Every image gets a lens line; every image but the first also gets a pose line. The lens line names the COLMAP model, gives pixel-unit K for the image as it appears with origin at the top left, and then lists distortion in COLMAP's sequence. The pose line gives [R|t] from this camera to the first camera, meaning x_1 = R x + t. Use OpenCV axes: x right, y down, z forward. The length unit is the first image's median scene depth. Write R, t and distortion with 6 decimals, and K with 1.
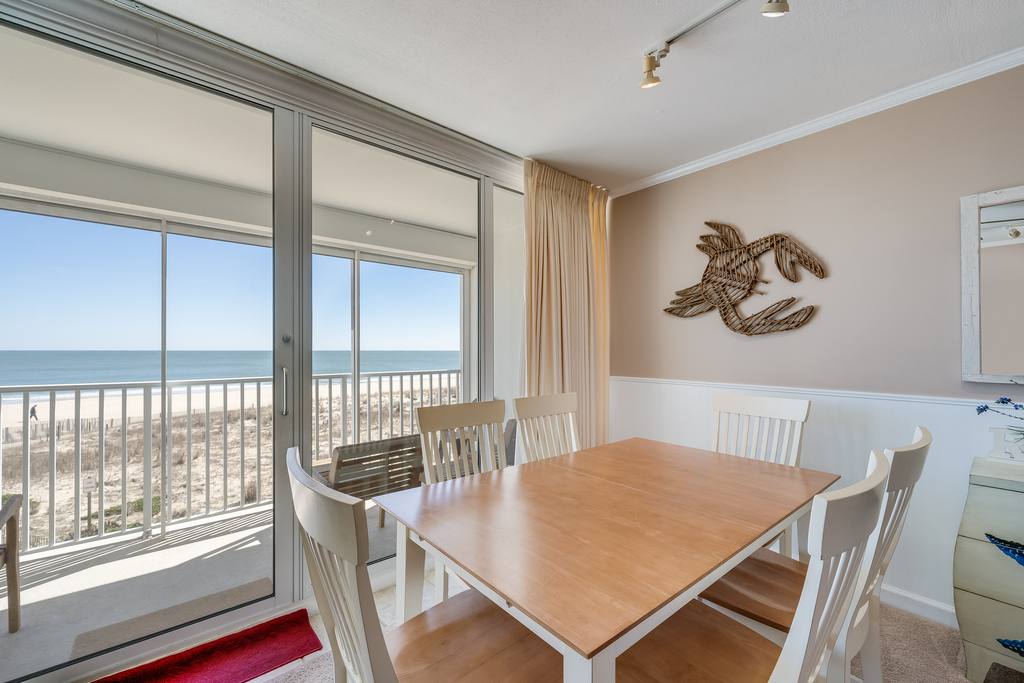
lens RADIAL K [[407.3, 0, 505.3], [0, 407.3, 342.0], [0, 0, 1]] dist [-0.002592, -0.000693]
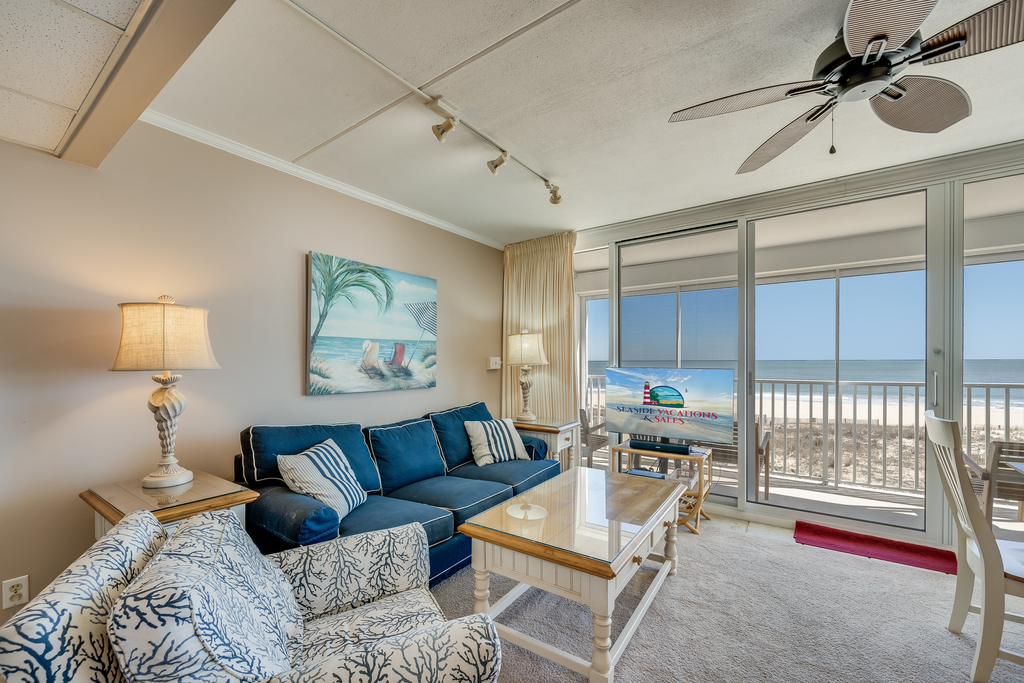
lens RADIAL K [[407.3, 0, 506.1], [0, 407.3, 359.9], [0, 0, 1]] dist [-0.002592, -0.000693]
pose [[0.223624, 0.008633, -0.974637, 0.060177], [0.009953, 0.999888, 0.011141, -0.001288], [0.974625, -0.012192, 0.223513, -0.092769]]
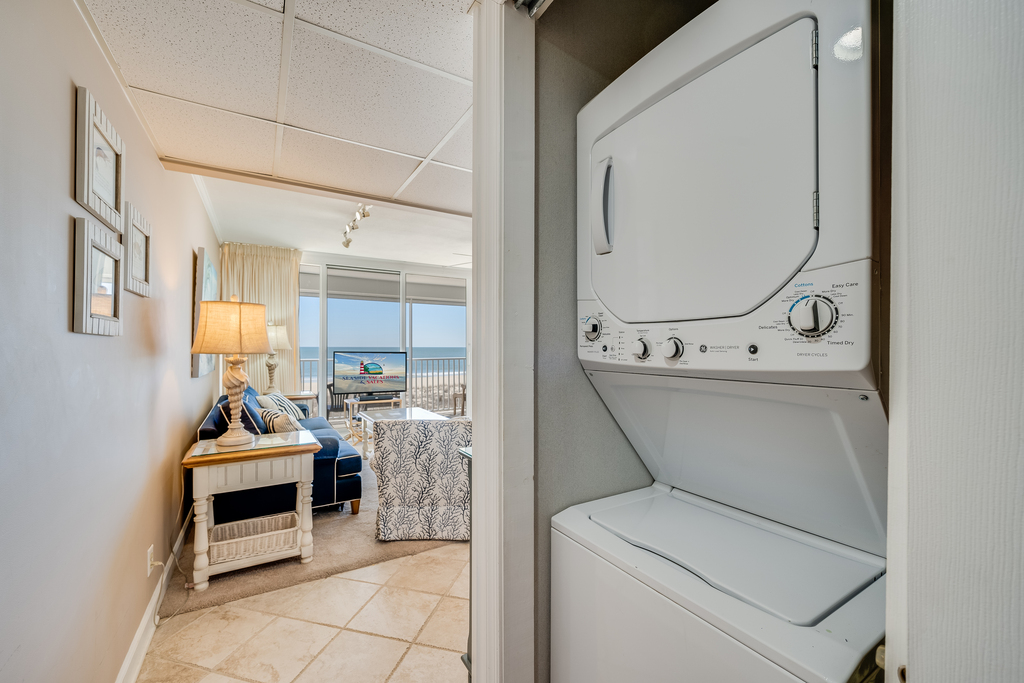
lens RADIAL K [[407.3, 0, 511.9], [0, 407.3, 347.9], [0, 0, 1]] dist [-0.002592, -0.000693]
pose [[0.983690, 0.009093, -0.179640, 0.065571], [-0.009043, 0.999959, 0.001099, 0.000171], [0.179643, 0.000544, 0.983732, -0.318582]]
